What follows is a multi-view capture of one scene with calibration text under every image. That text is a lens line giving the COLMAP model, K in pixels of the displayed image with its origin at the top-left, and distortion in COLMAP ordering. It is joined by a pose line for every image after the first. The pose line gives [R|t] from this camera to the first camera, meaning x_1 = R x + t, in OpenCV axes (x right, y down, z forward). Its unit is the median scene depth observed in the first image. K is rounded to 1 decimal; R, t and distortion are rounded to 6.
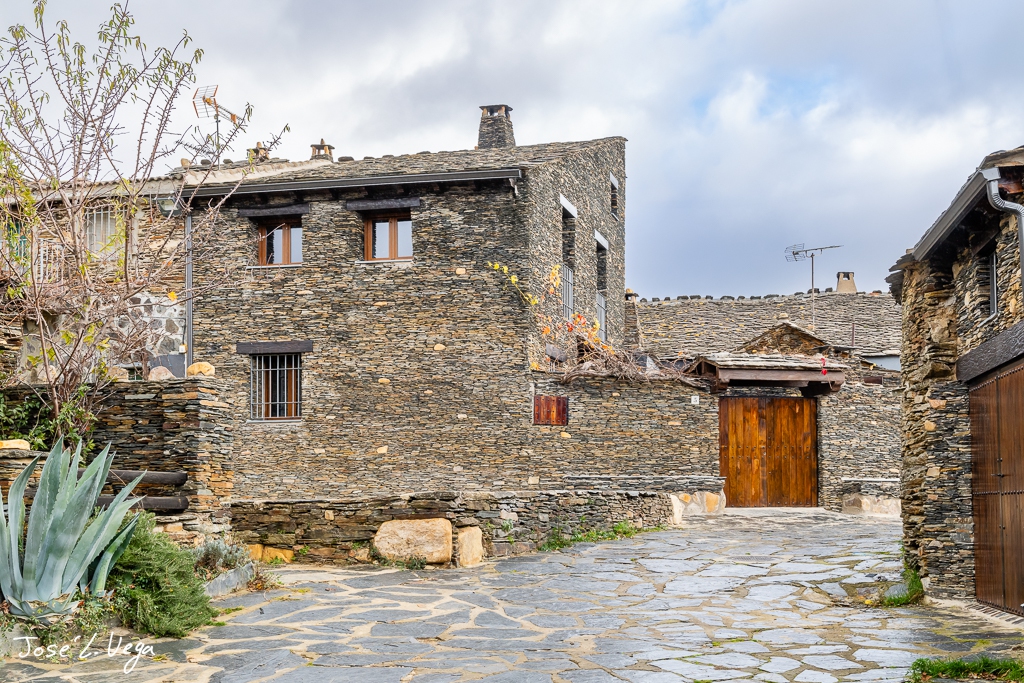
lens RADIAL K [[1262.7, 0, 512.9], [0, 1262.7, 340.3], [0, 0, 1]] dist [0.013101, 0.000000]
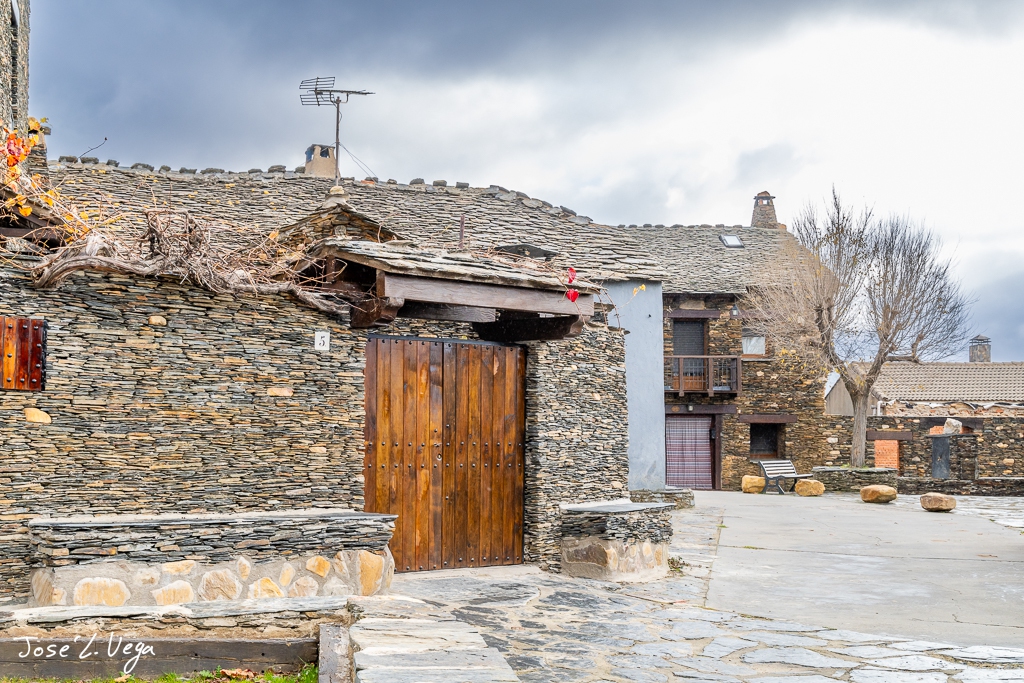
lens RADIAL K [[1513.2, 0, 511.2], [0, 1513.2, 349.5], [0, 0, 1]] dist [0.008474, 0.000000]
pose [[0.869439, 0.040094, 0.492411, -0.061528], [-0.068980, 0.996790, 0.040634, 0.023470], [-0.489201, -0.069295, 0.869414, 0.492015]]
